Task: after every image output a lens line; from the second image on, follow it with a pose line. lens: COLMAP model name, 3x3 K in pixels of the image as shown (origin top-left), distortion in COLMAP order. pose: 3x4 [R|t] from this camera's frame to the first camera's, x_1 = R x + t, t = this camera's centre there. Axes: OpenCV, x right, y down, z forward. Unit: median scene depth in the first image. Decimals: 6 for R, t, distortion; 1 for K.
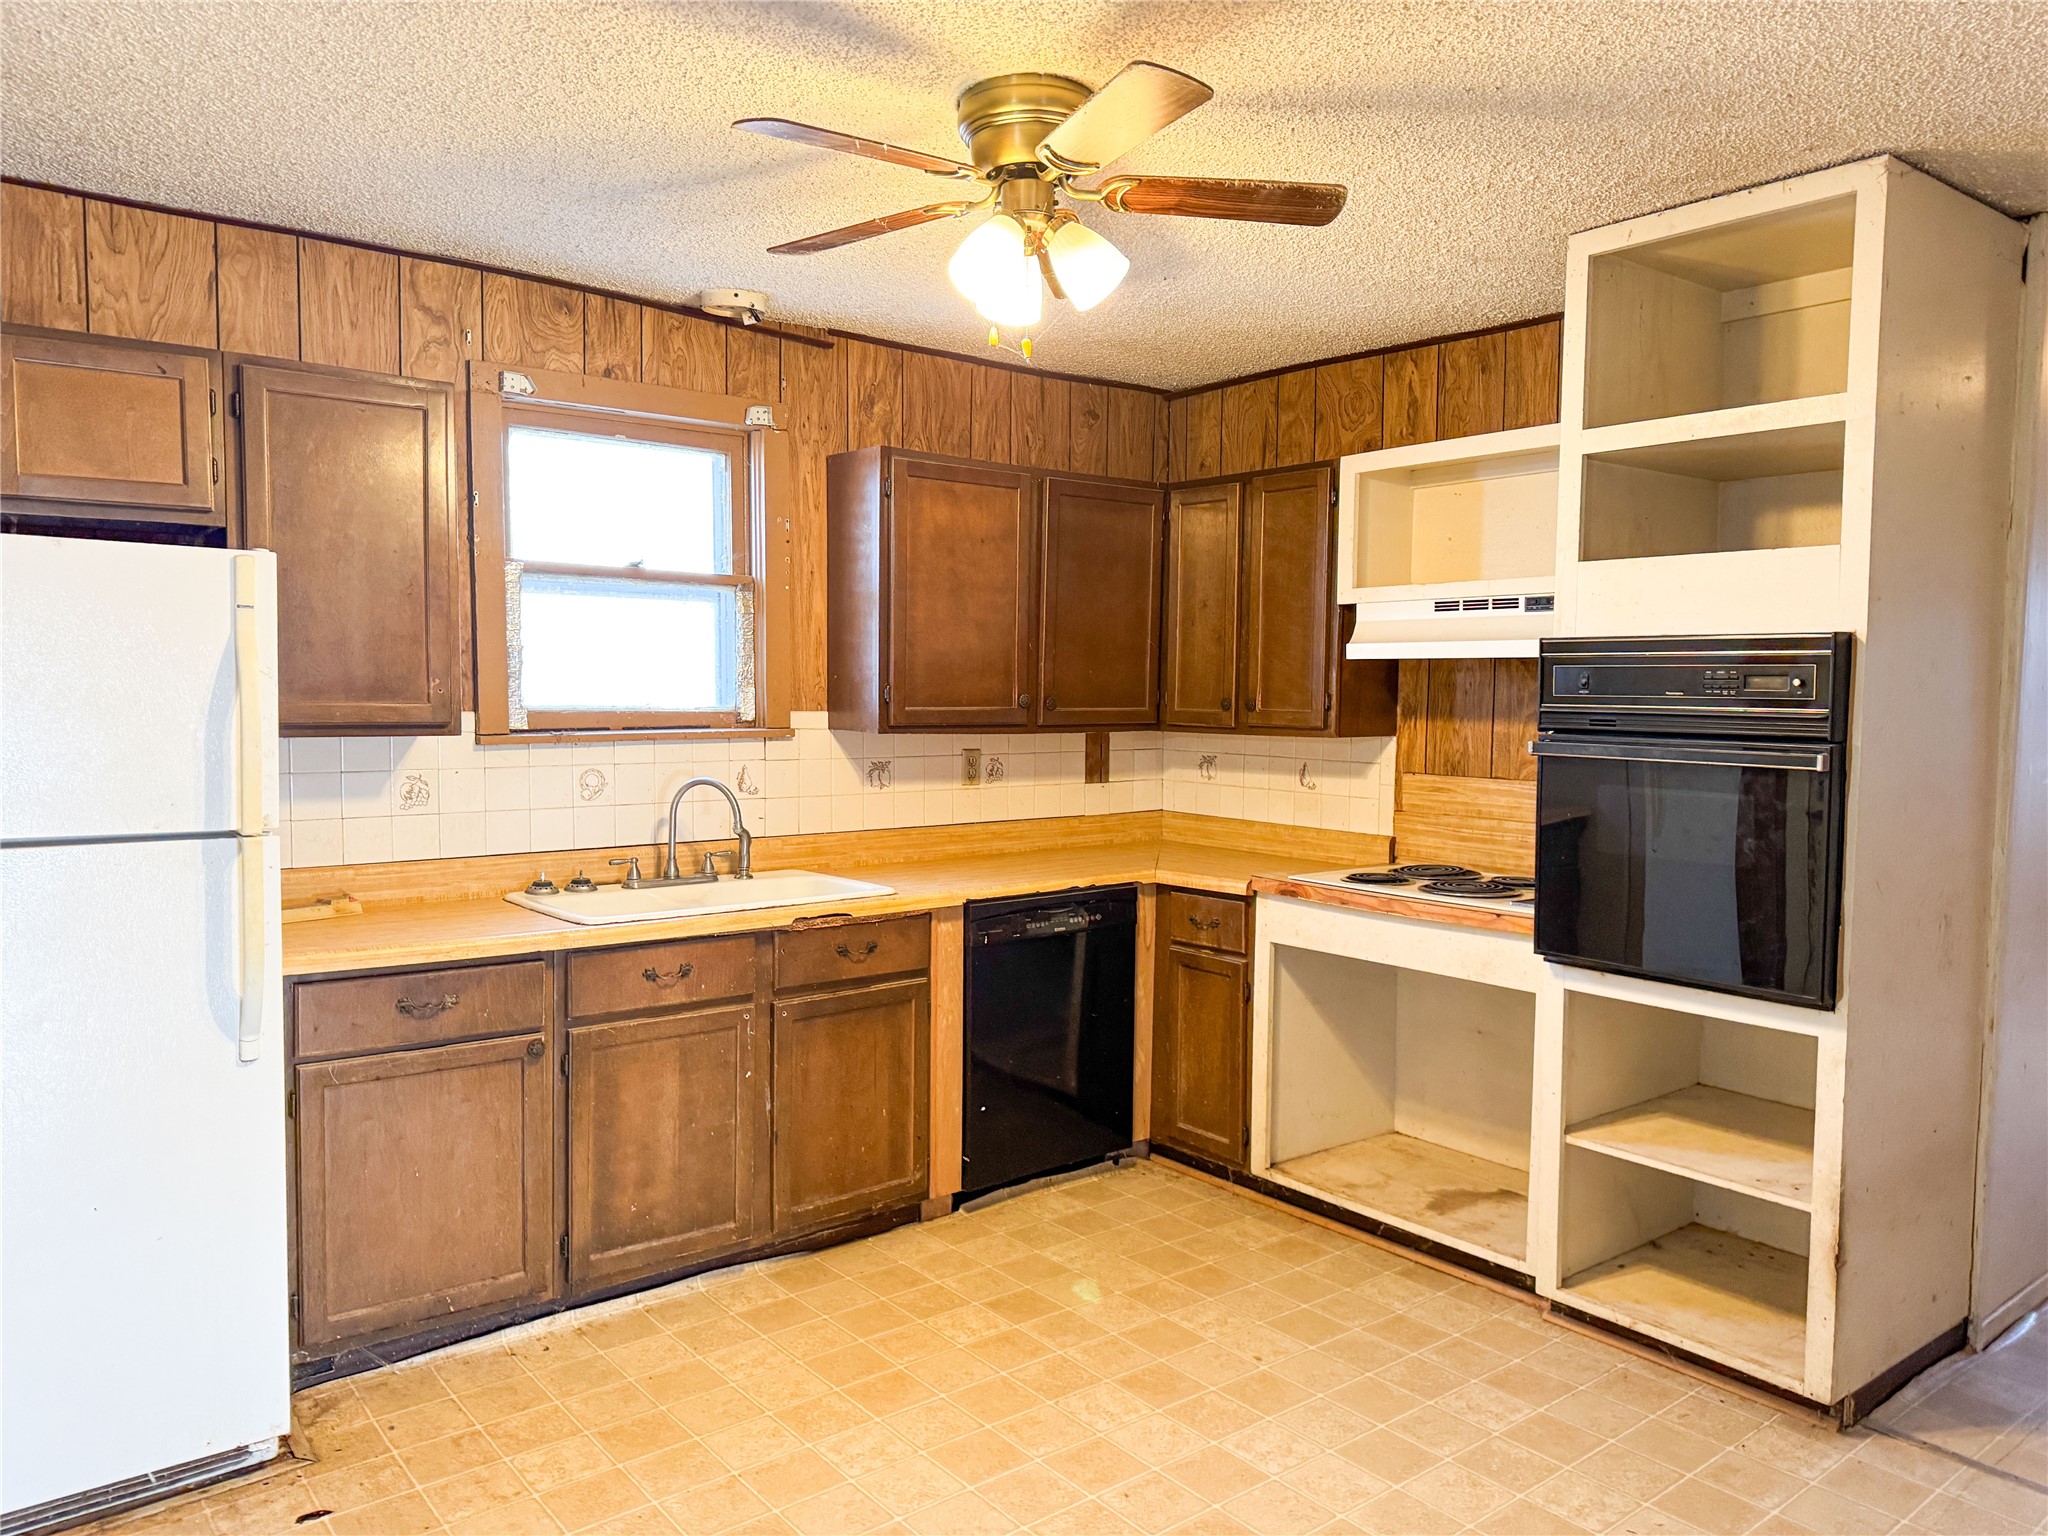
lens RADIAL K [[1447.8, 0, 1026.4], [0, 1447.8, 770.7], [0, 0, 1]] dist [0.049118, -0.051530]
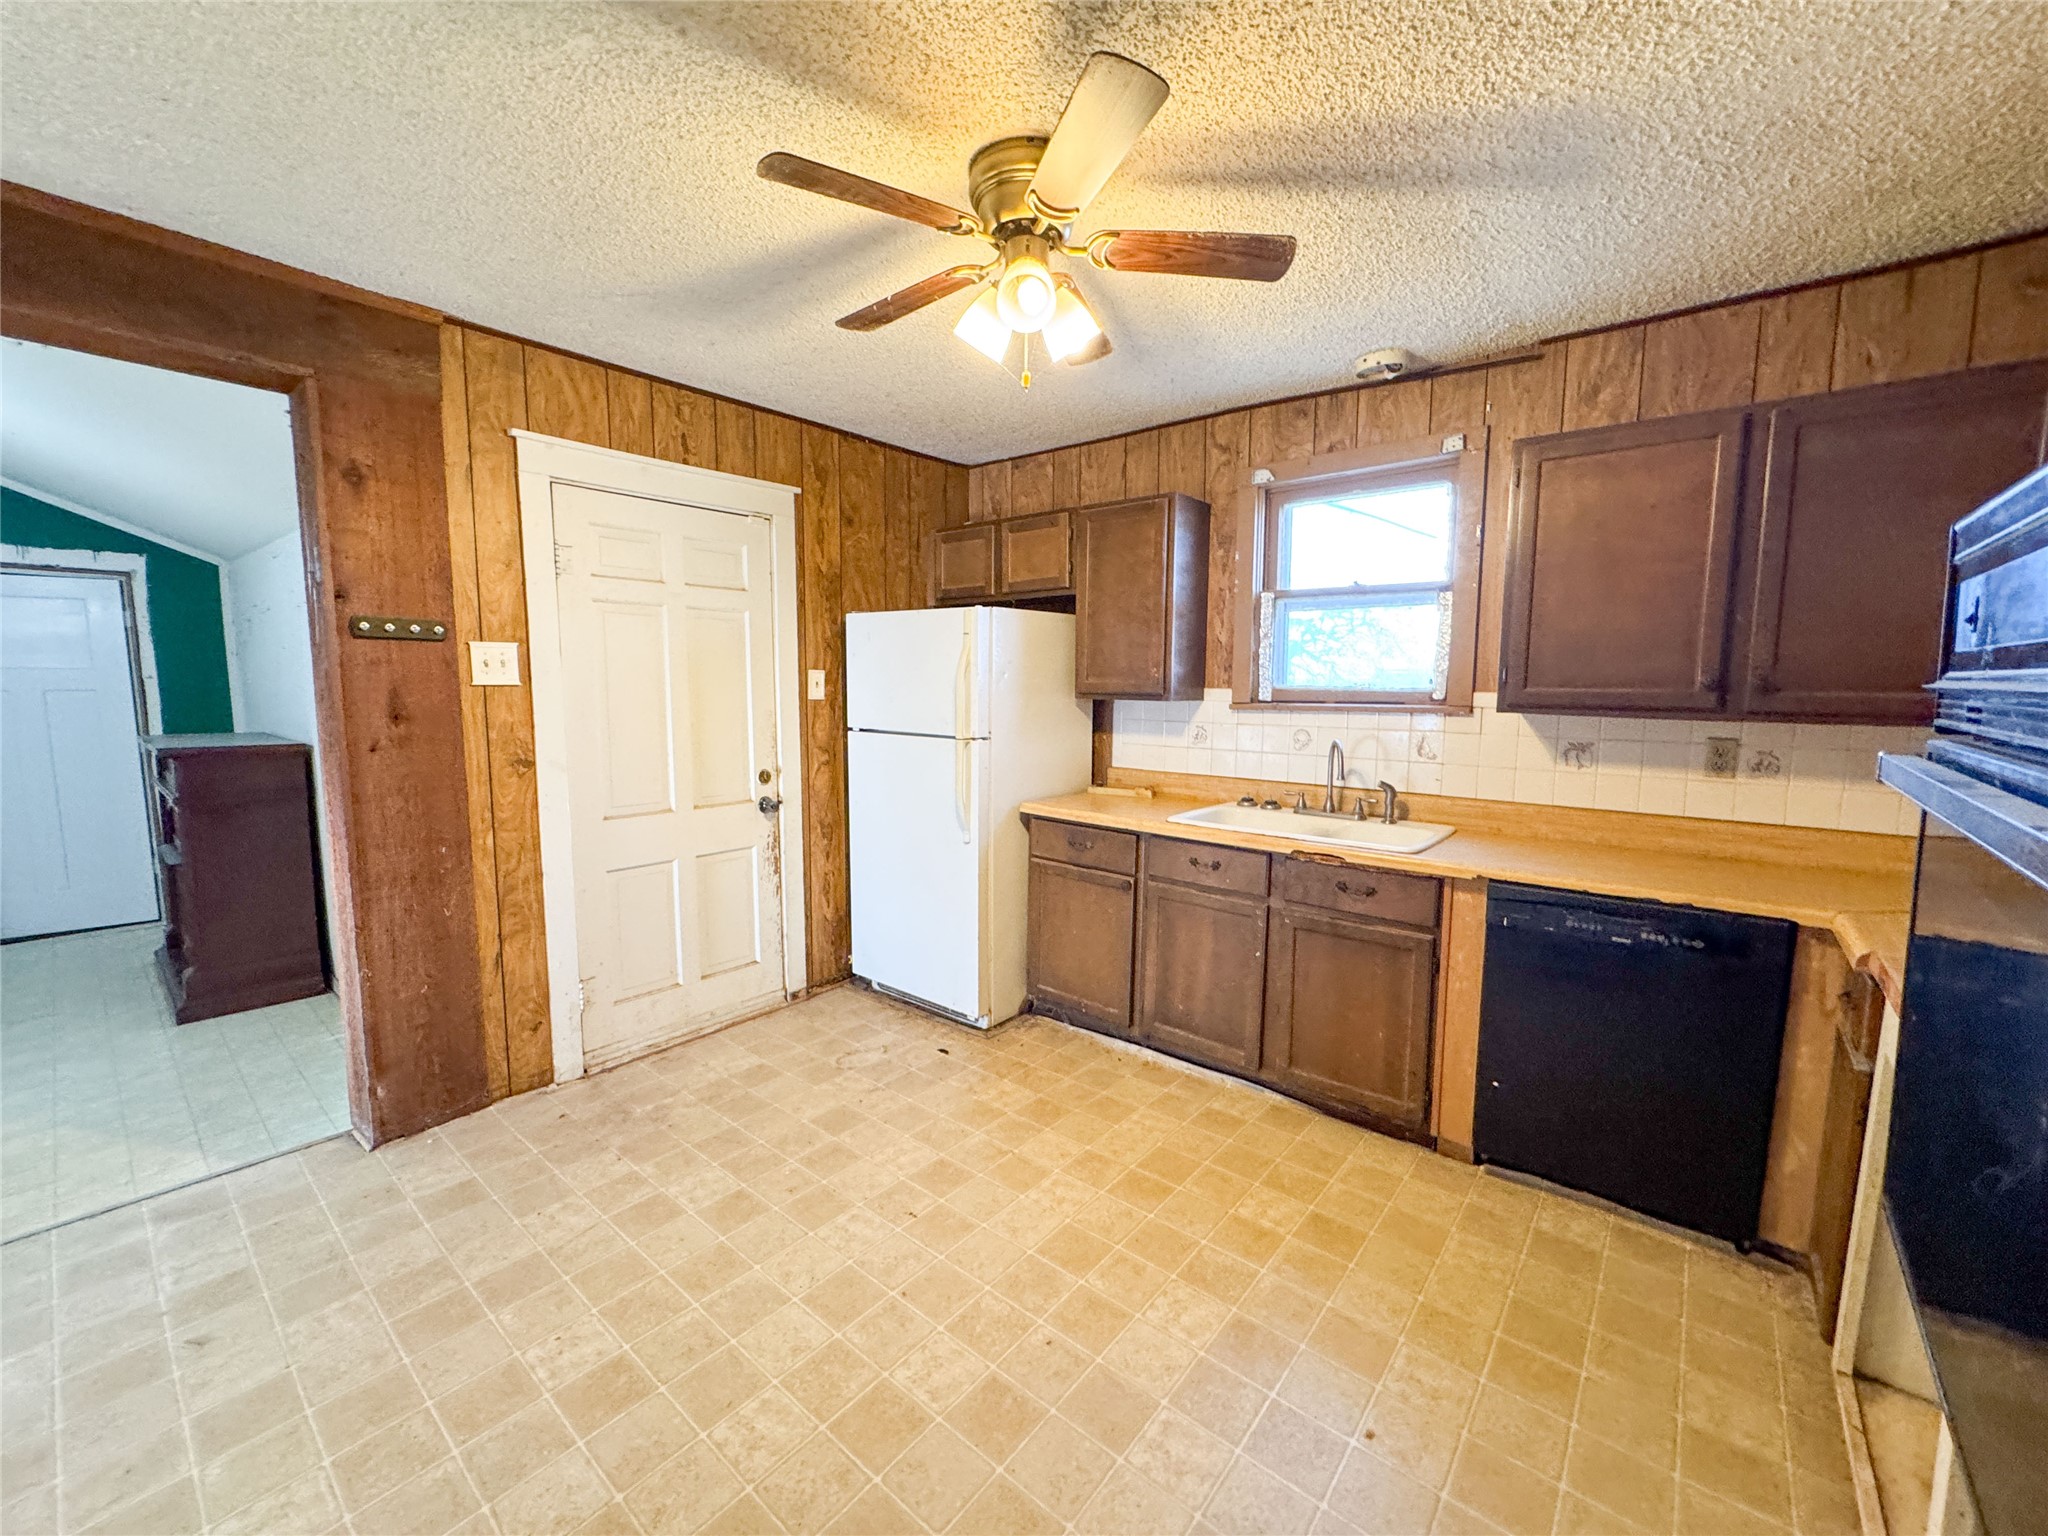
lens RADIAL K [[825.3, 0, 1026.8], [0, 825.3, 764.4], [0, 0, 1]] dist [-0.001618, -0.000287]
pose [[0.192099, 0.095852, -0.976683, 0.472424], [-0.058961, 0.994548, 0.086008, -0.021403], [0.979603, 0.041064, 0.196703, 0.577827]]
